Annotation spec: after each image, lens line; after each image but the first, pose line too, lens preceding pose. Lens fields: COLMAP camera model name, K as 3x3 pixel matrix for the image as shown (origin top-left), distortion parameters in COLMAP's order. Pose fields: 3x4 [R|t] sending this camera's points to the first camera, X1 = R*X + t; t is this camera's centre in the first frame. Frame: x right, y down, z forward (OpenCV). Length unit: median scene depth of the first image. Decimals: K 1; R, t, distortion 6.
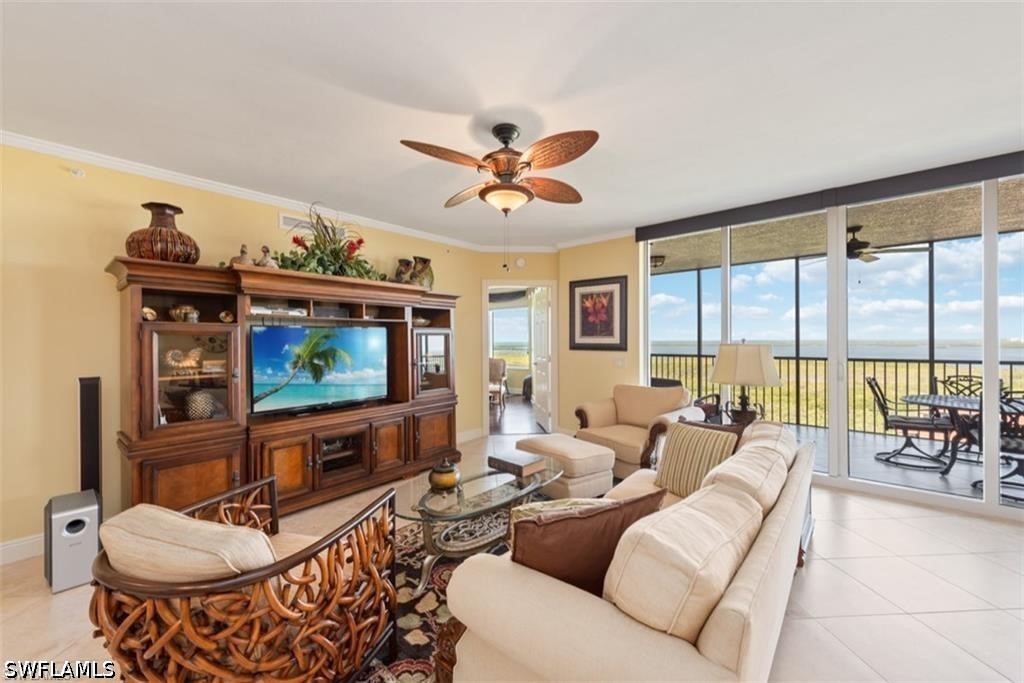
lens RADIAL K [[404.6, 0, 516.4], [0, 404.6, 343.6], [0, 0, 1]] dist [-0.000166, -0.000020]
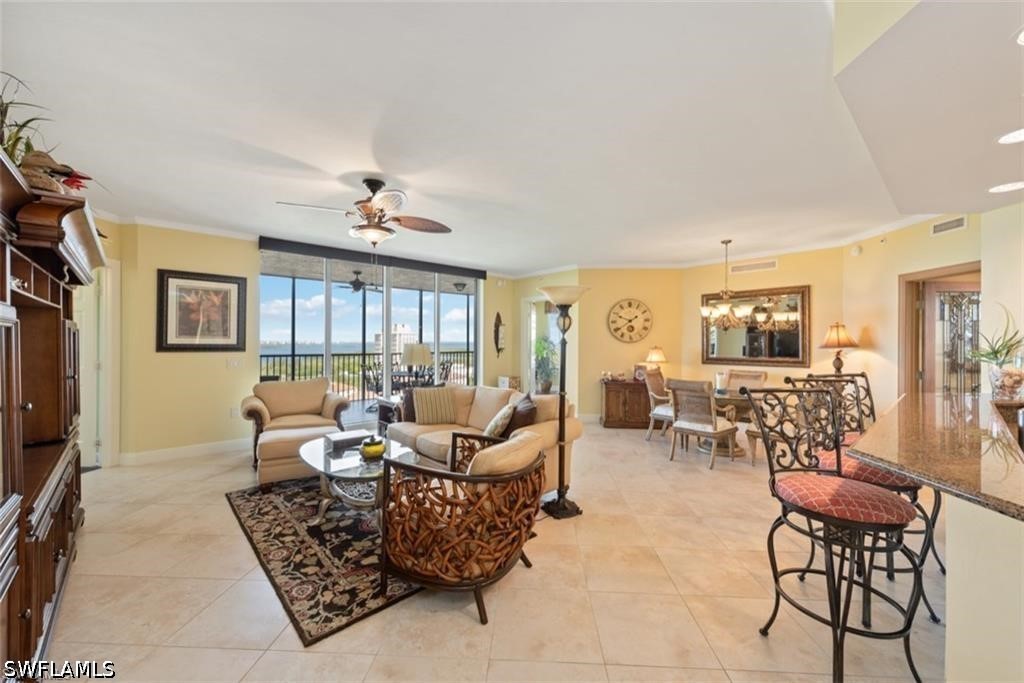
lens RADIAL K [[404.6, 0, 516.2], [0, 404.6, 343.3], [0, 0, 1]] dist [-0.000166, -0.000020]
pose [[0.111956, 0.005548, 0.993698, -0.655886], [-0.003976, 0.999979, -0.005135, -0.000305], [-0.993705, -0.003376, 0.111976, 0.200504]]
